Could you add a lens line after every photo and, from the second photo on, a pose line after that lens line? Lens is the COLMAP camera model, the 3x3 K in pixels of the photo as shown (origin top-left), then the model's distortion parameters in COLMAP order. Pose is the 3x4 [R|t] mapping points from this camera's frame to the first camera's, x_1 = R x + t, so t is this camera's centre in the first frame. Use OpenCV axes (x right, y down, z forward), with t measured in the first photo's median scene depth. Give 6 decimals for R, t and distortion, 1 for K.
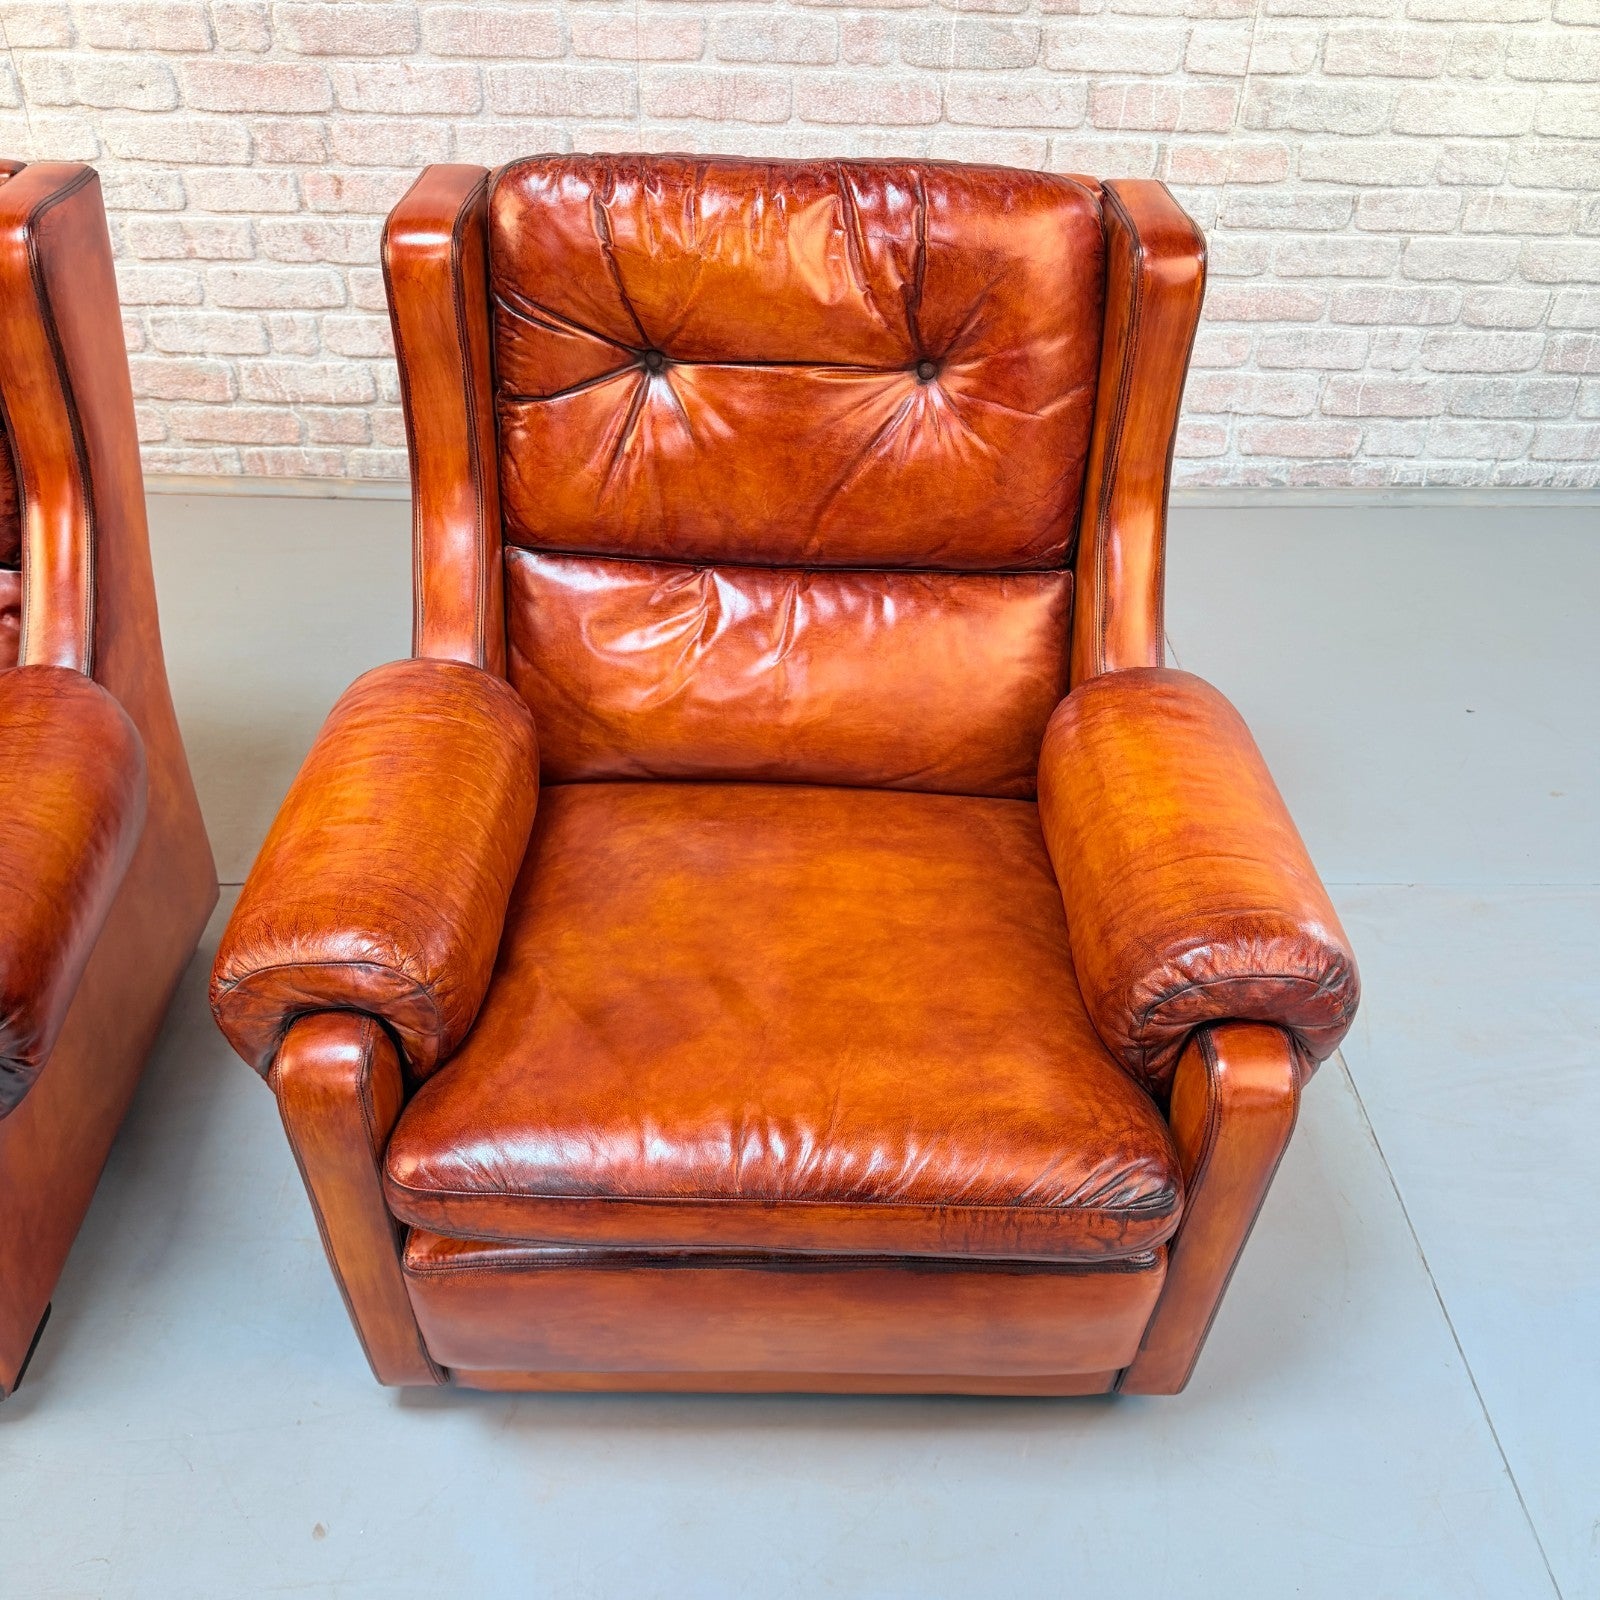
lens RADIAL K [[1520.6, 0, 800.1], [0, 1520.6, 814.5], [0, 0, 1]] dist [0.007160, -0.019458]
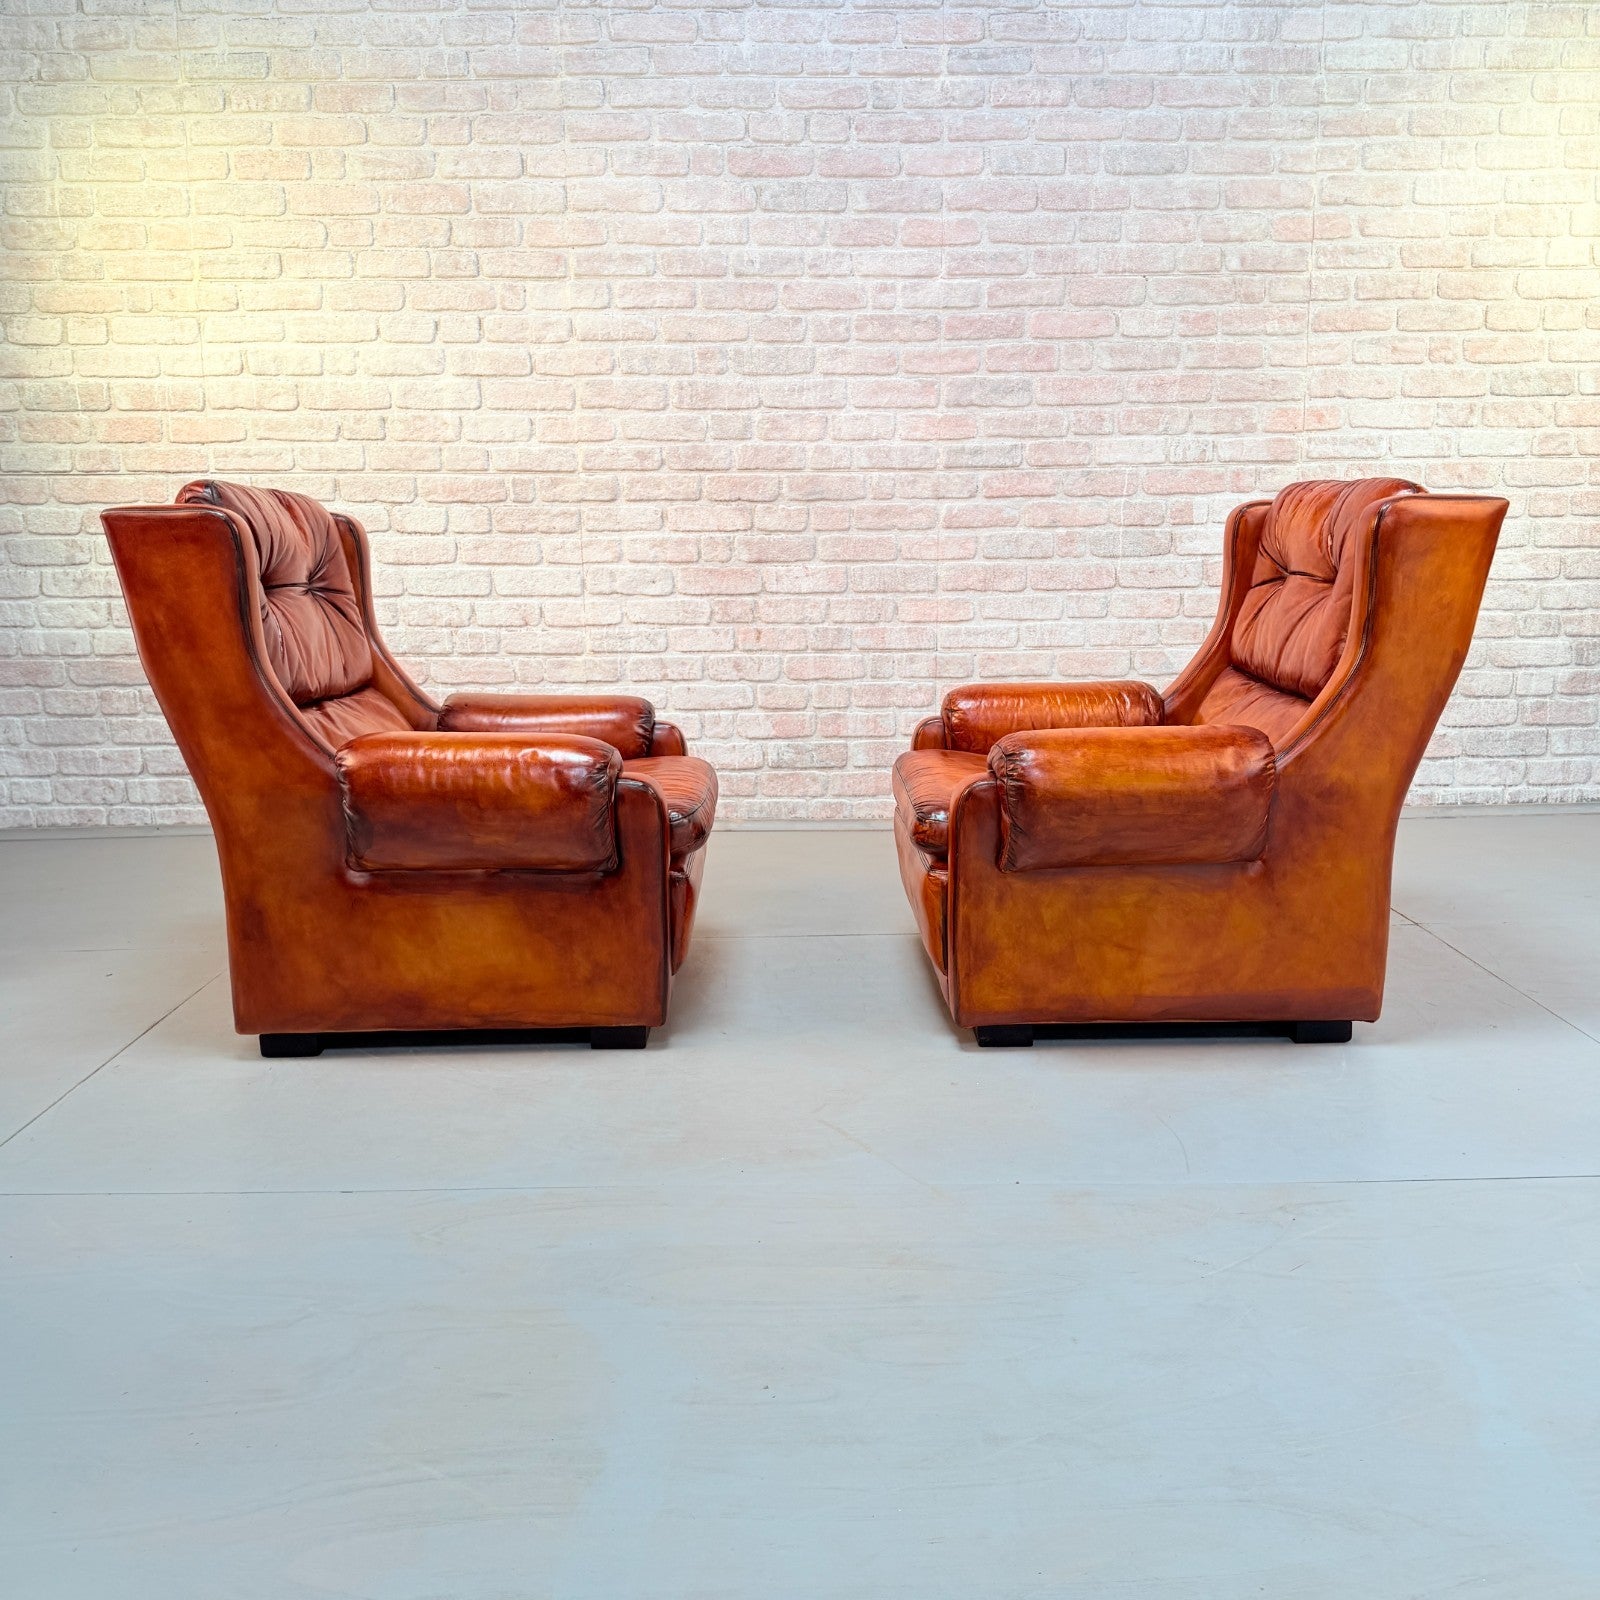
lens RADIAL K [[1482.4, 0, 799.5], [0, 1482.4, 802.8], [0, 0, 1]] dist [0.186780, -0.405257]
pose [[0.999212, -0.036082, -0.016513, -0.240729], [0.024354, 0.886187, -0.462688, 0.521588], [0.031328, 0.461921, 0.886367, -0.377354]]
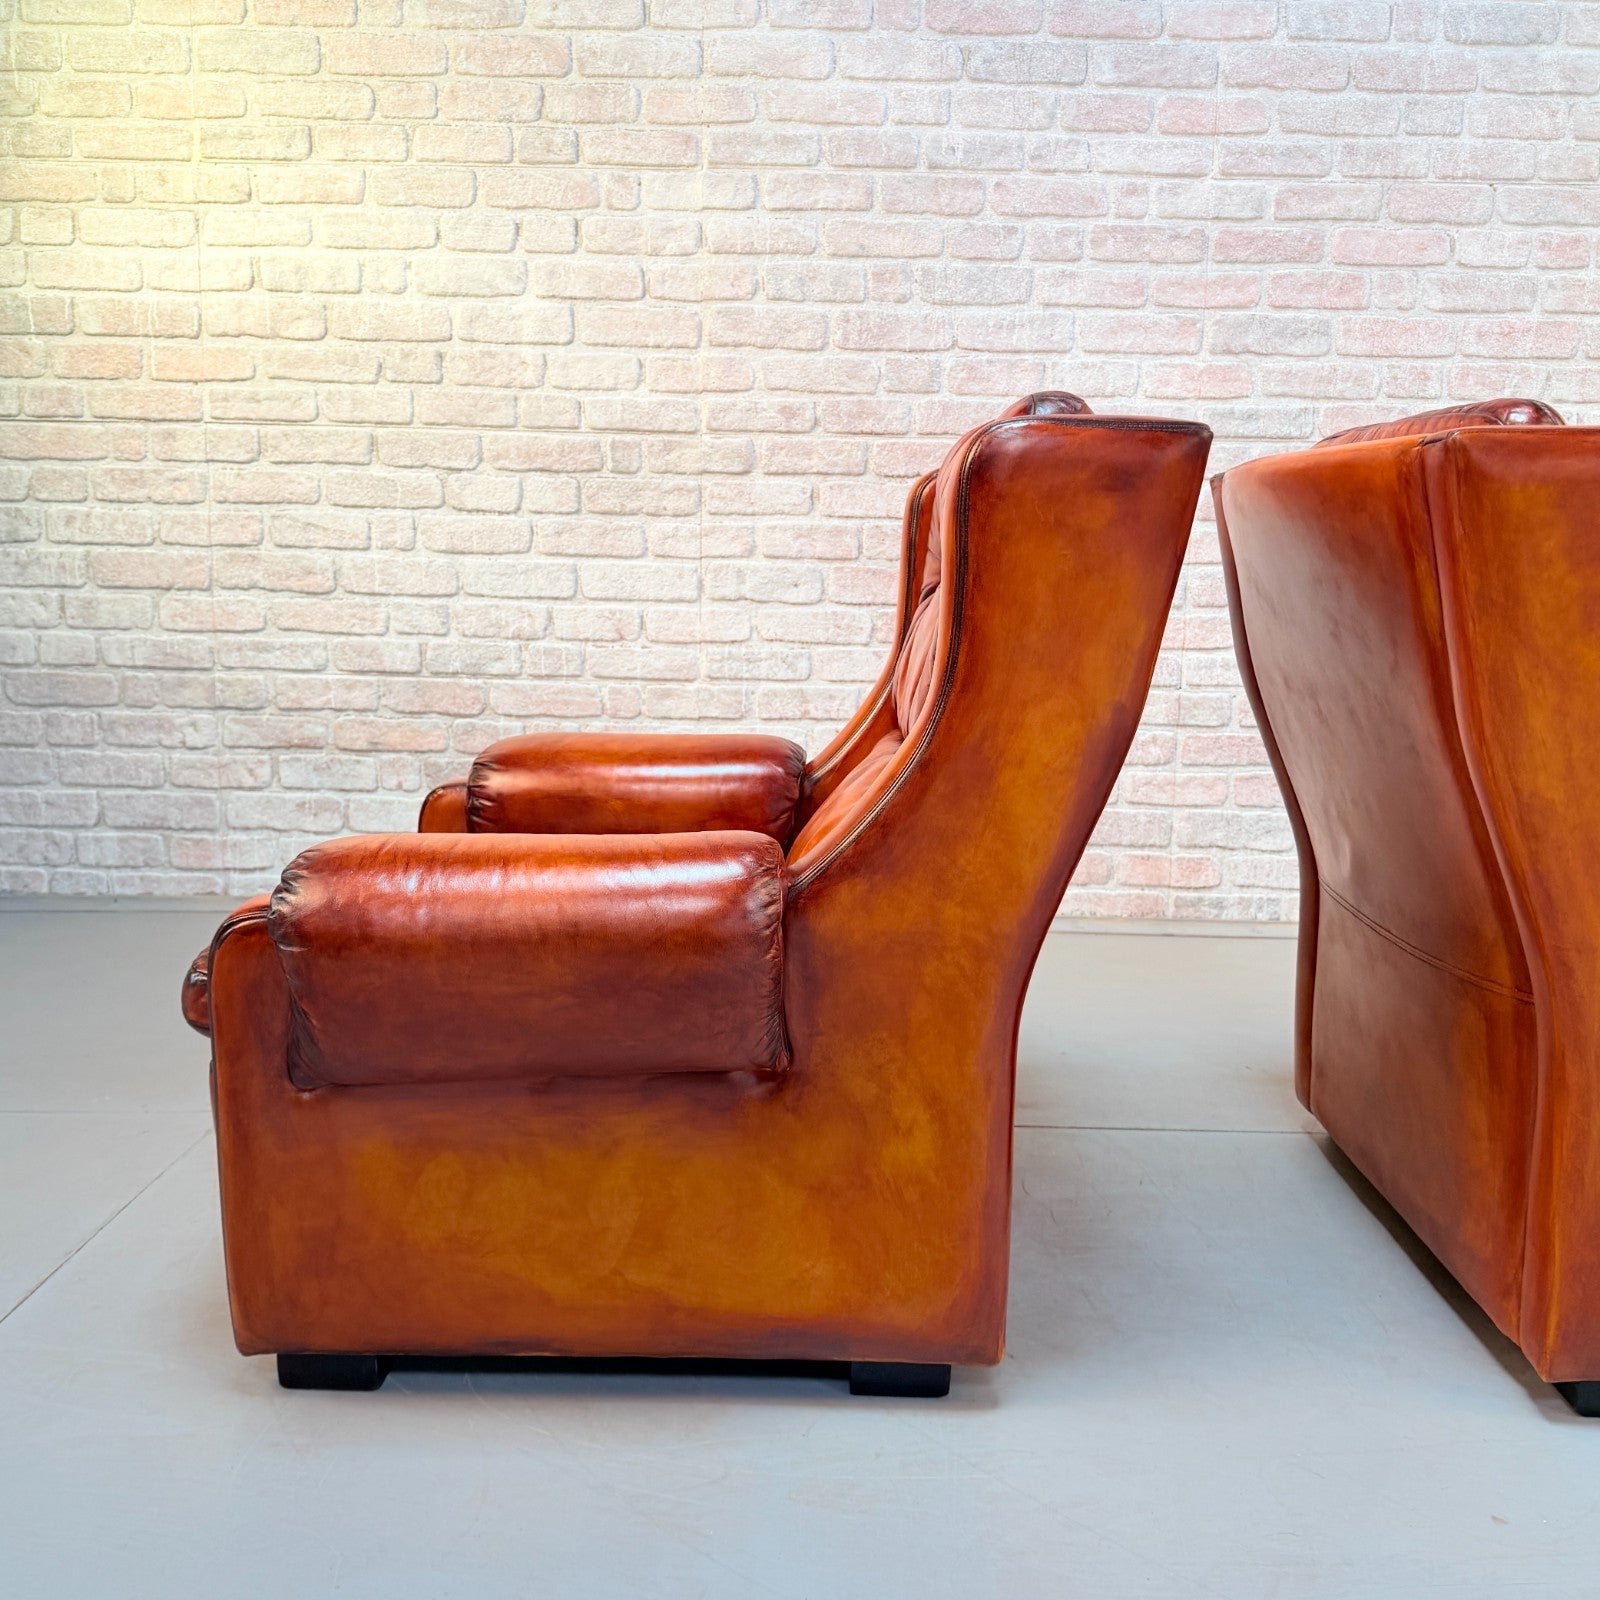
lens RADIAL K [[1535.4, 0, 799.3], [0, 1535.4, 793.6], [0, 0, 1]] dist [0.182119, -0.411443]
pose [[0.999315, -0.006436, -0.036452, -0.373749], [-0.012215, 0.872262, -0.488885, 0.295375], [0.034943, 0.488996, 0.871586, -0.038452]]
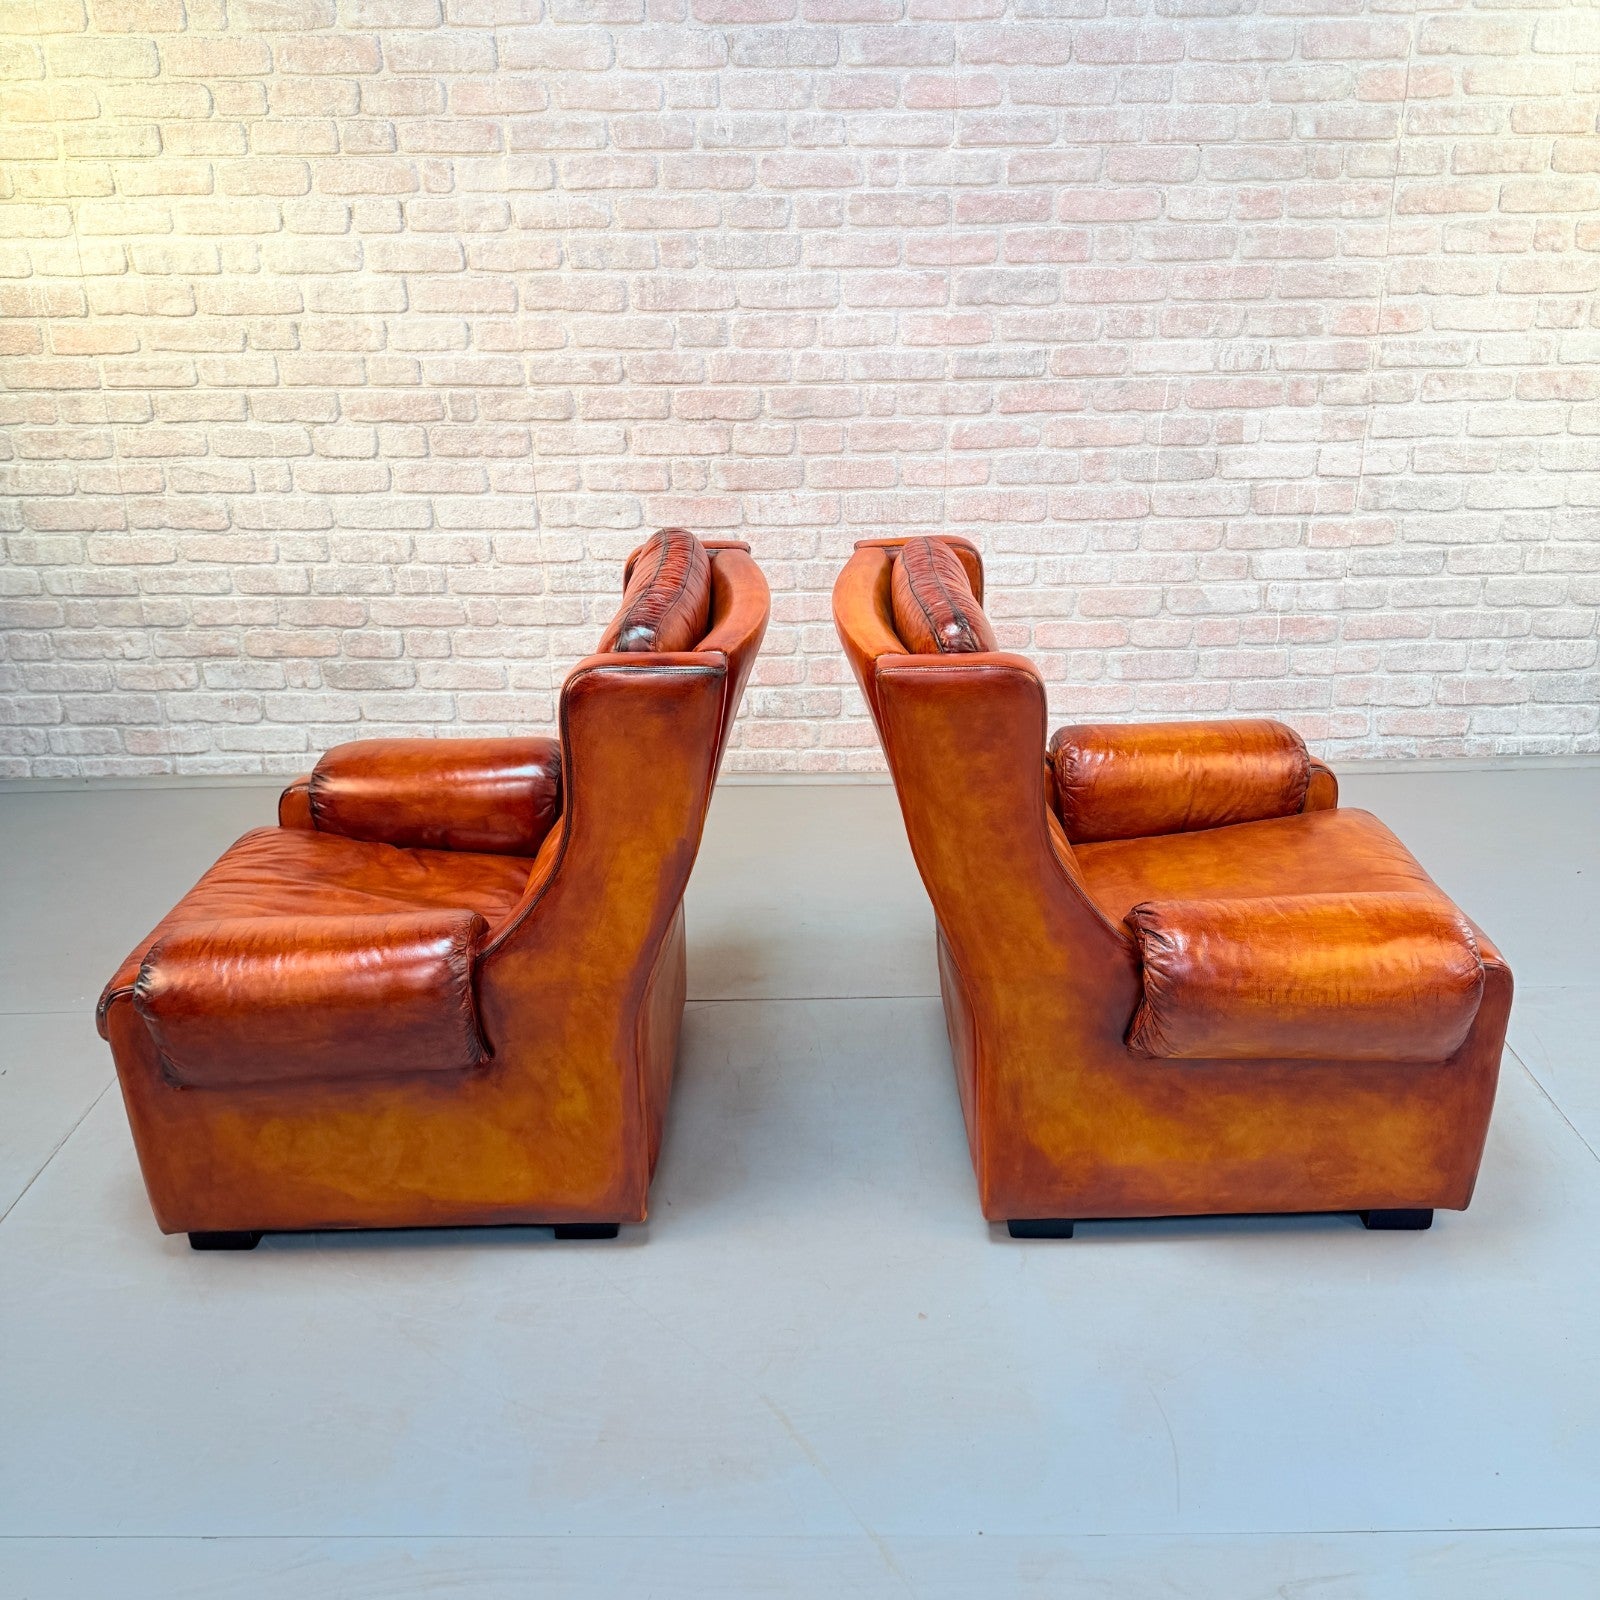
lens RADIAL K [[1496.2, 0, 812.8], [0, 1496.2, 803.2], [0, 0, 1]] dist [0.137541, -0.266070]
pose [[0.998822, -0.030339, -0.037880, -0.186213], [0.018756, 0.961181, -0.275279, 0.209160], [0.044762, 0.274245, 0.960618, -0.343002]]
